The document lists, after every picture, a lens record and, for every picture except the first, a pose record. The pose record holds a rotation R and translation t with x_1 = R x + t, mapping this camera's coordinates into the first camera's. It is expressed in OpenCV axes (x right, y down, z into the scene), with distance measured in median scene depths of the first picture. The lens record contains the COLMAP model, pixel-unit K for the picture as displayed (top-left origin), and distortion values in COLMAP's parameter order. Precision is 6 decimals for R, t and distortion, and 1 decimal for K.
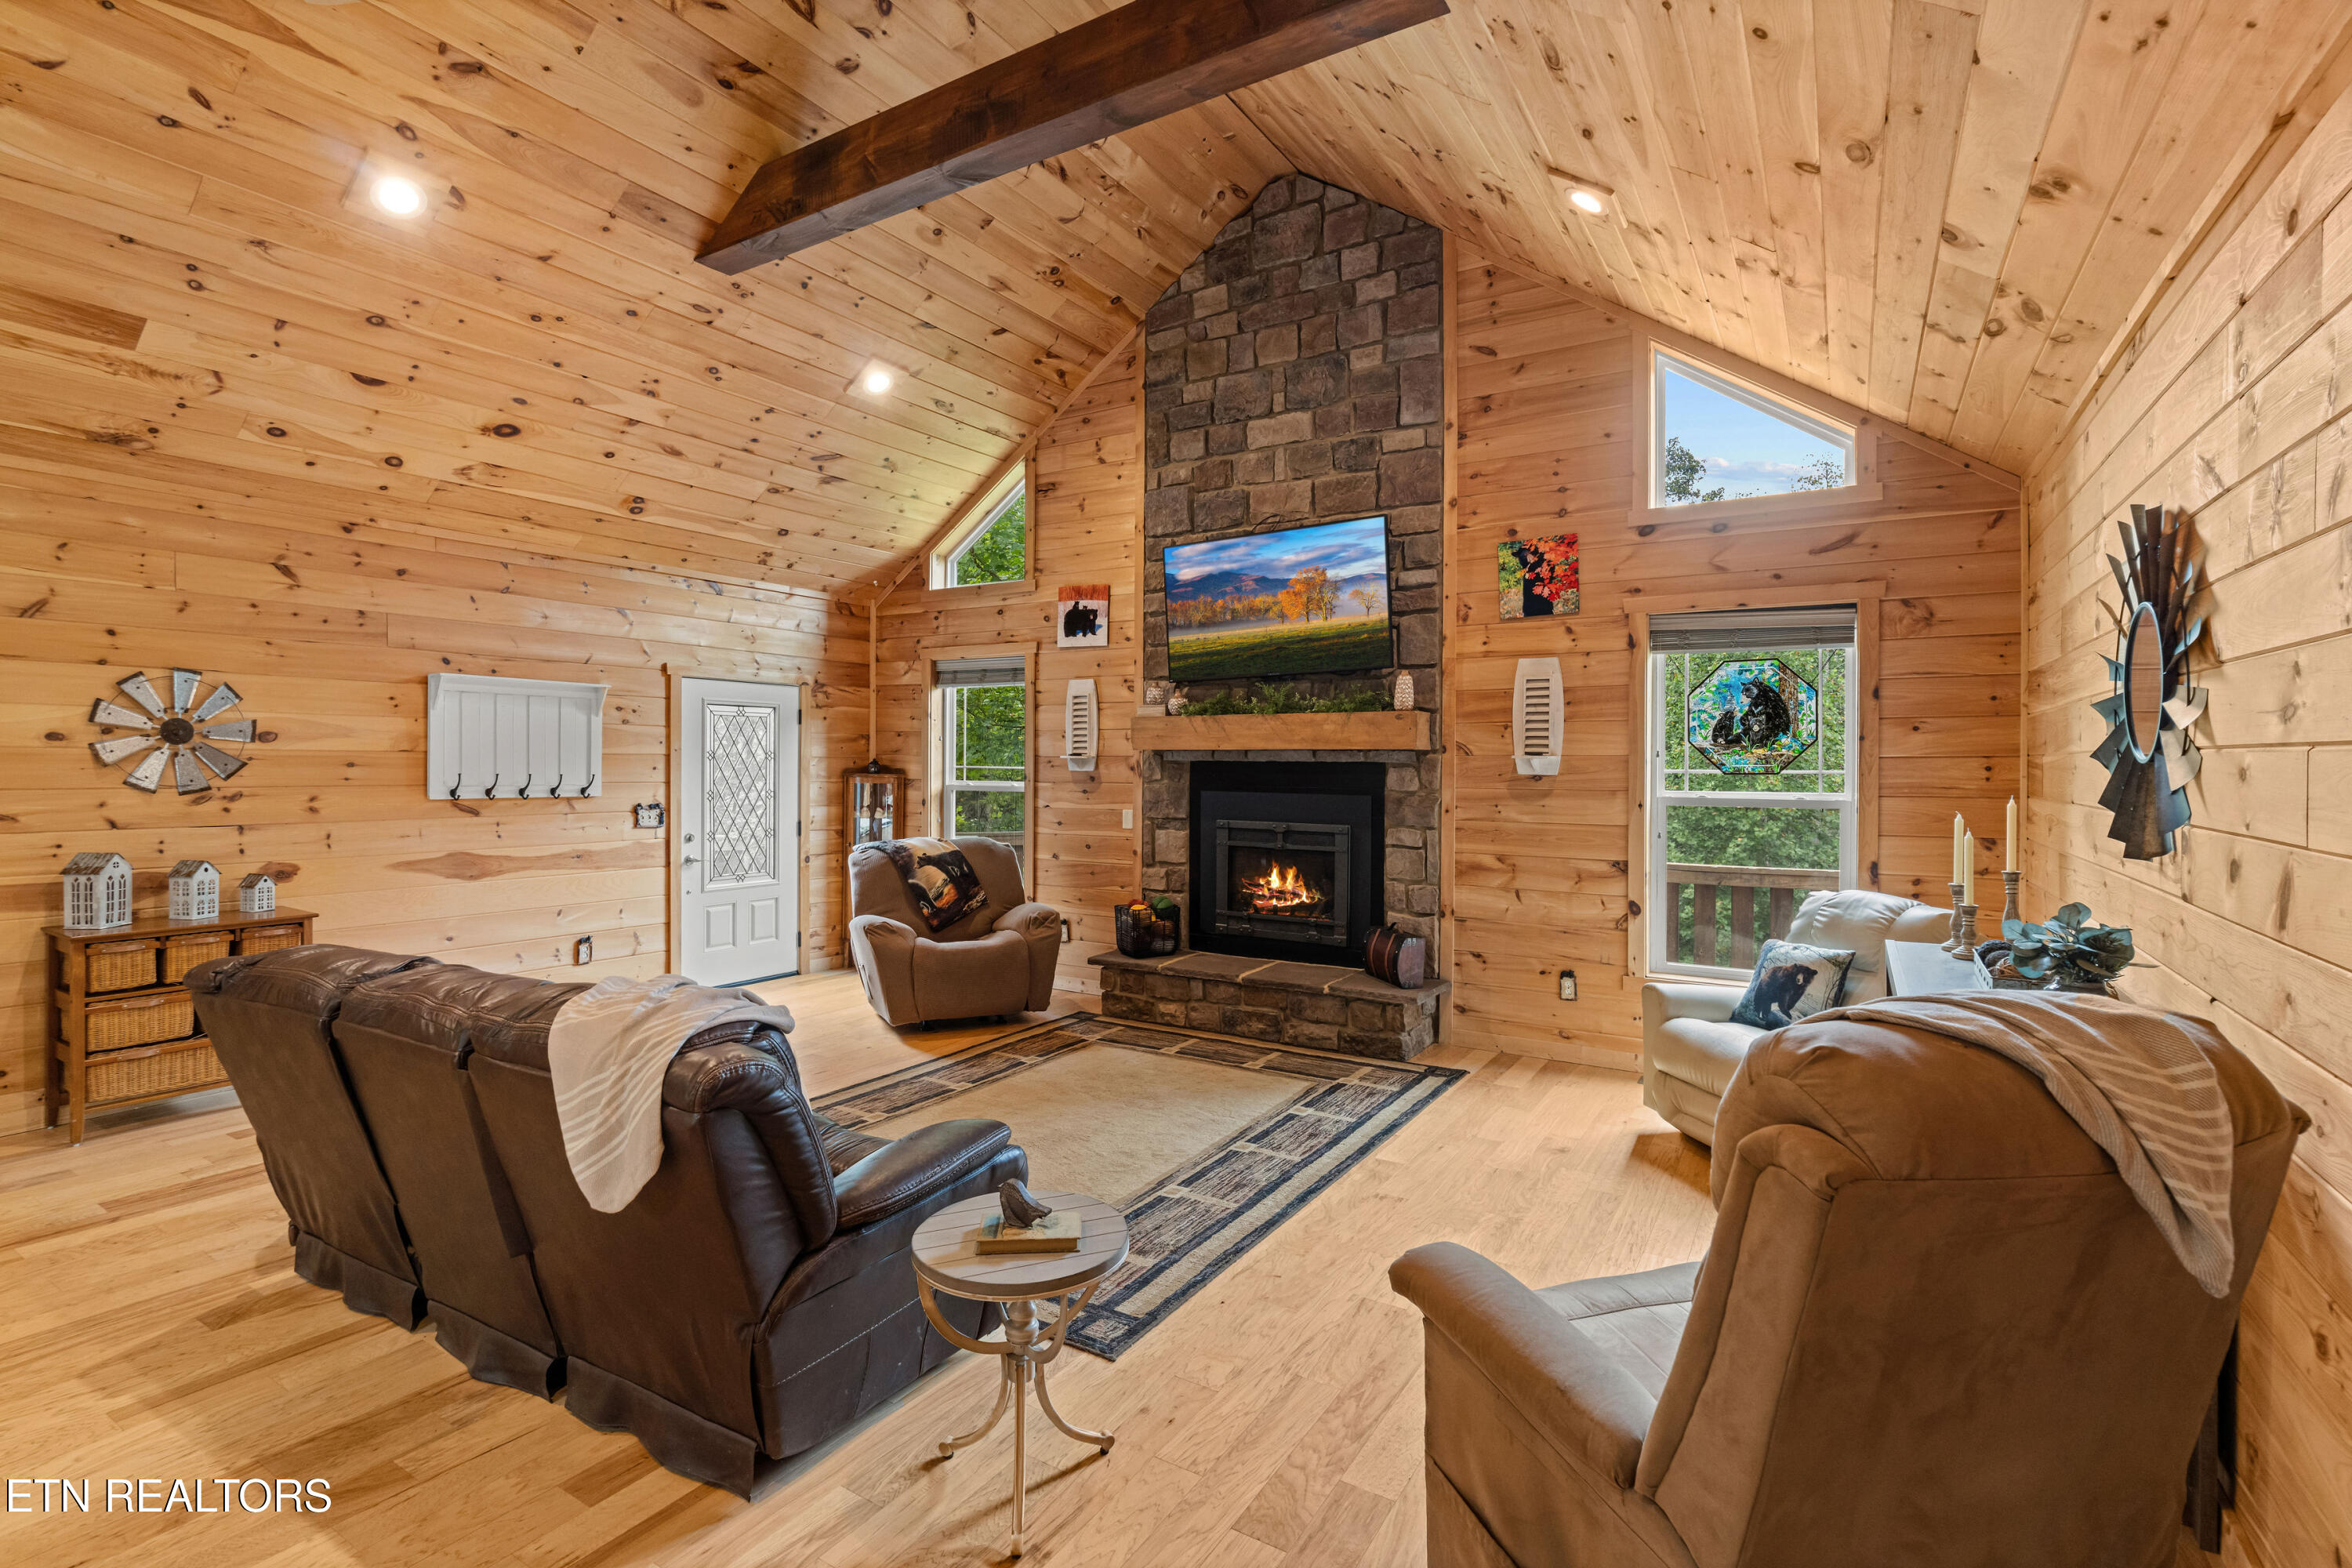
lens RADIAL K [[1062.3, 0, 1179.5], [0, 1062.3, 773.1], [0, 0, 1]] dist [-0.000010, 0.000553]
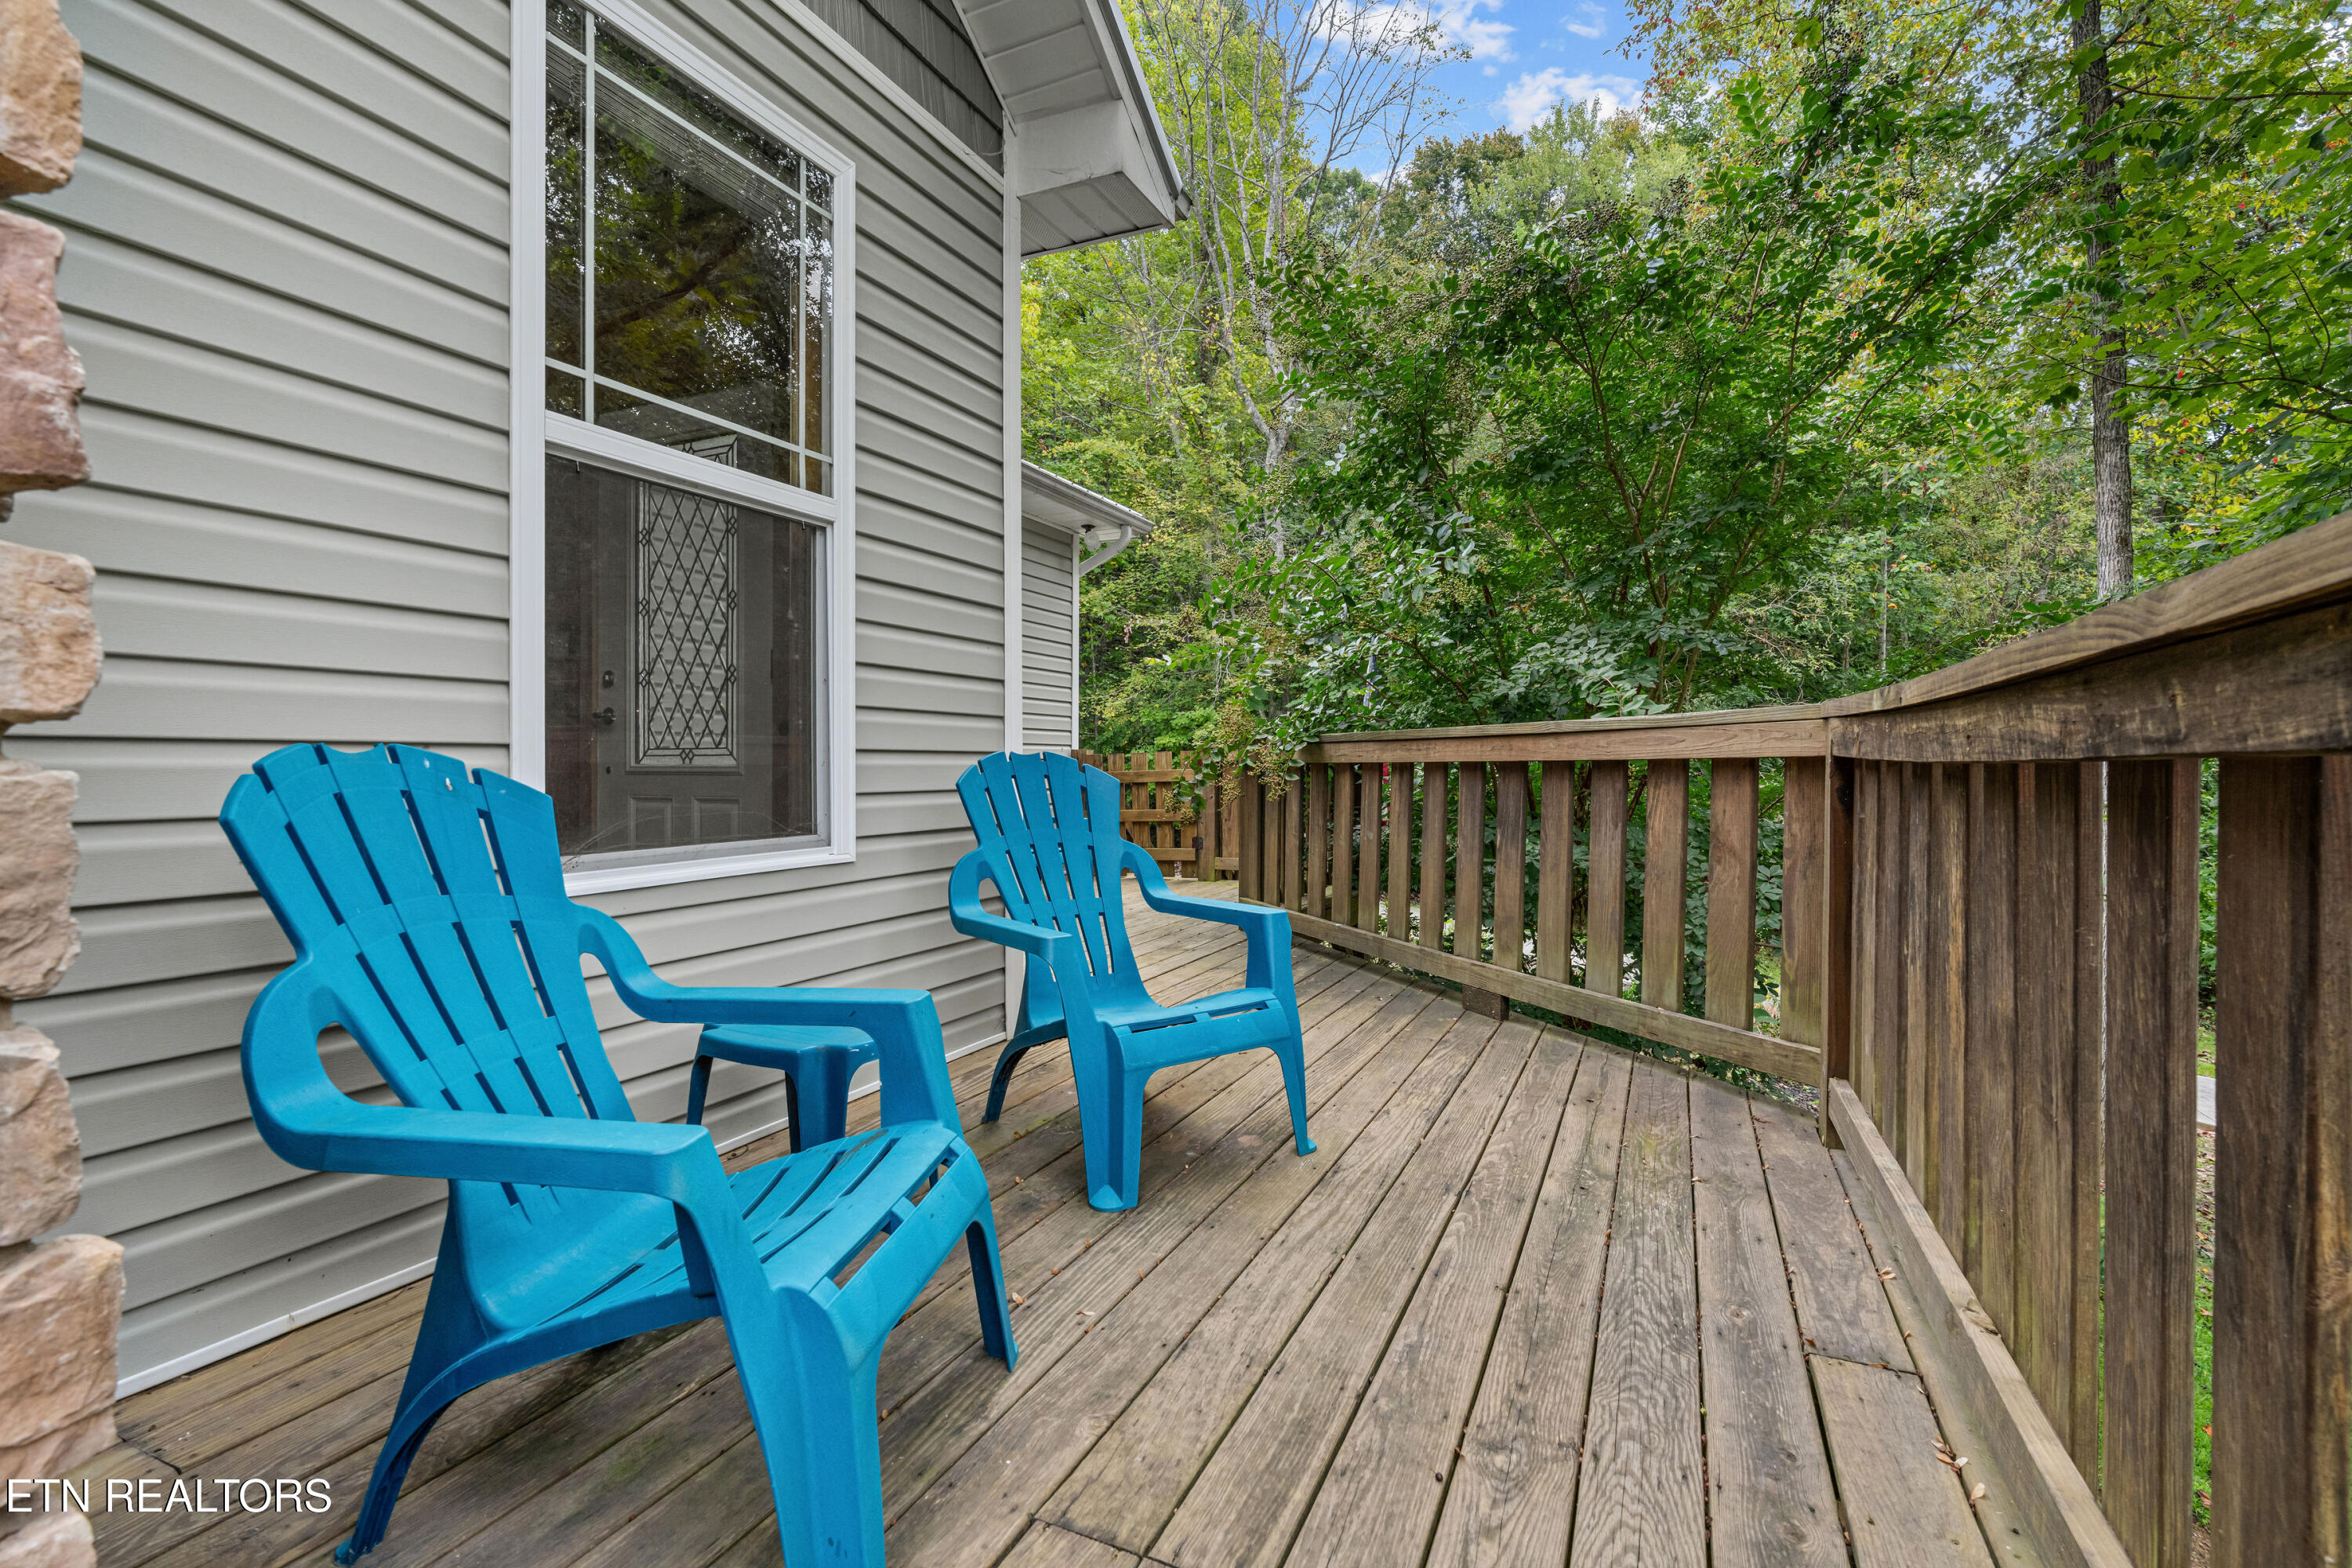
lens RADIAL K [[1062.3, 0, 1176.9], [0, 1062.3, 778.9], [0, 0, 1]] dist [-0.000010, 0.000553]
pose [[-0.114498, -0.015601, 0.993301, -0.511640], [0.003559, 0.999864, 0.016115, 0.100337], [-0.993417, 0.005380, -0.114427, 0.874232]]
